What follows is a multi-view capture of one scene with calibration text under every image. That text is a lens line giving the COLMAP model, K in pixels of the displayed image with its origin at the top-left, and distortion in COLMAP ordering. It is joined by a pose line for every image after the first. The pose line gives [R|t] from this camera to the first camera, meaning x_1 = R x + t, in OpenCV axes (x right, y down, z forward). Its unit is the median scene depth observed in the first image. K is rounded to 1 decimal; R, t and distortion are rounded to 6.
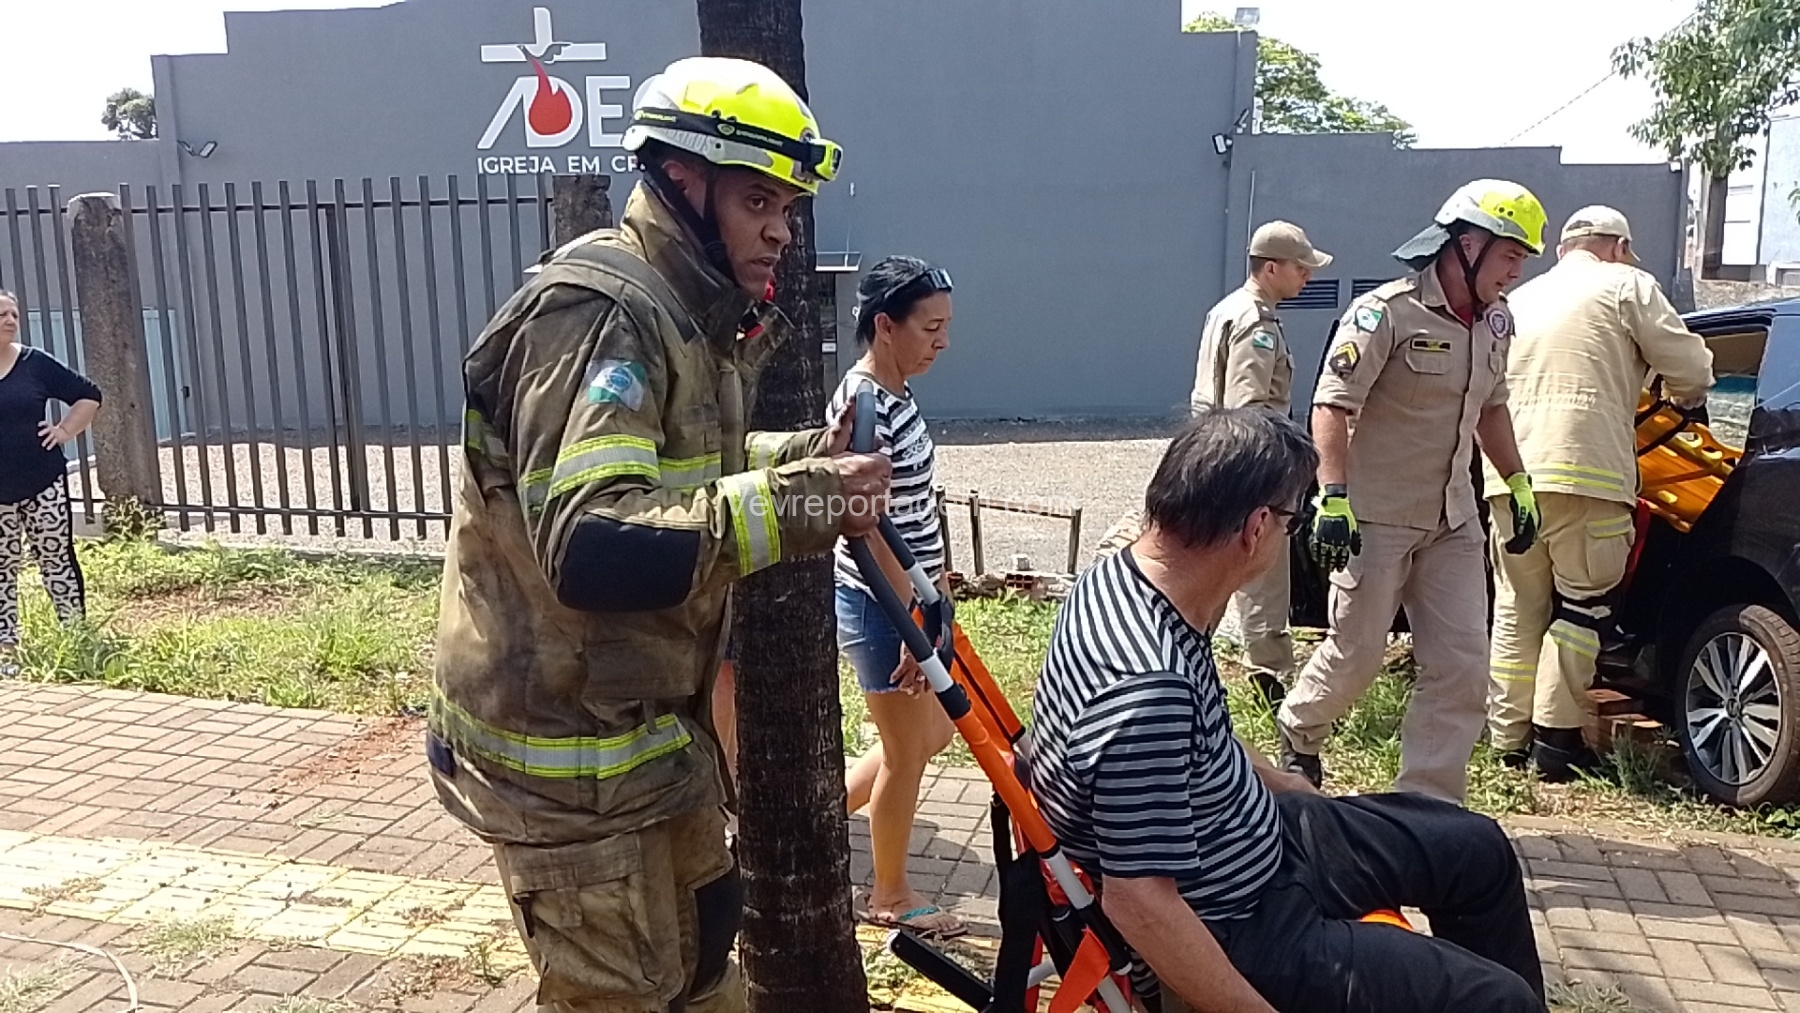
lens RADIAL K [[1418.3, 0, 904.7], [0, 1418.3, 513.2], [0, 0, 1]] dist [0.065089, -0.080319]
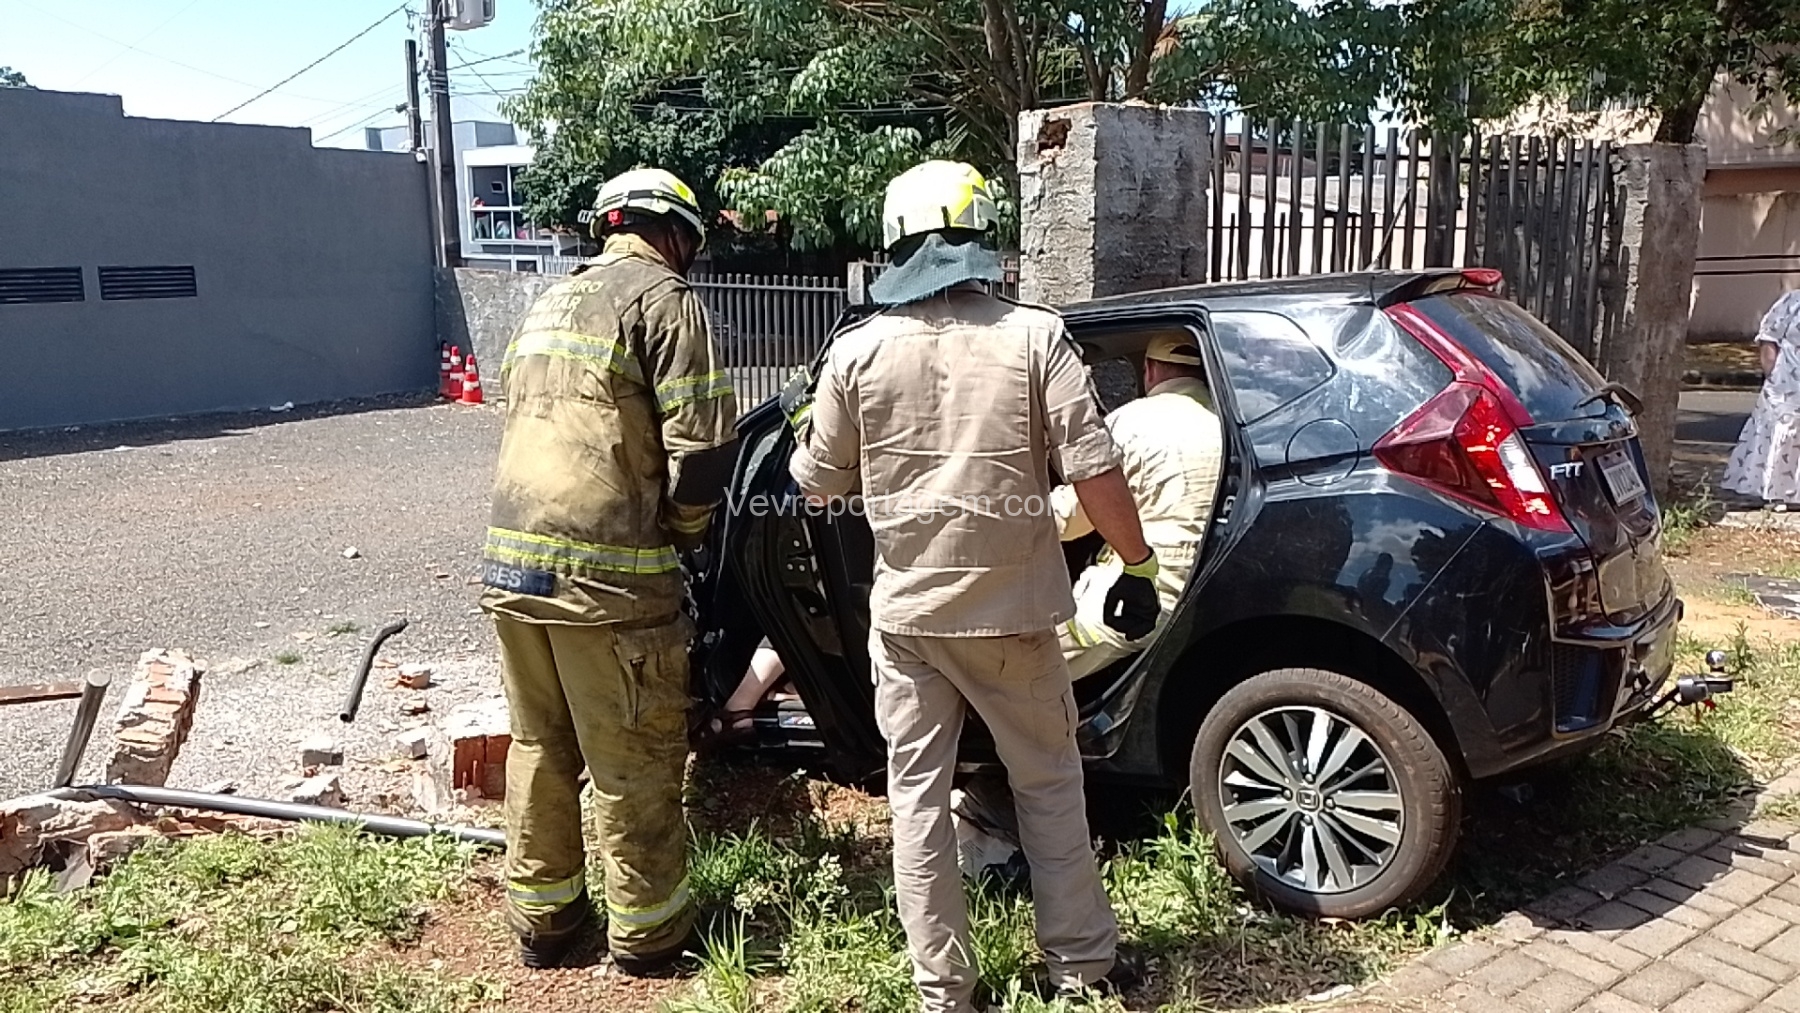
lens RADIAL K [[1338.3, 0, 897.0], [0, 1338.3, 502.8], [0, 0, 1]] dist [0.060203, -0.074190]
pose [[0.628087, -0.135586, 0.766240, -0.126023], [0.127059, 0.989357, 0.070916, -0.110069], [-0.767700, 0.052816, 0.638629, 0.665354]]
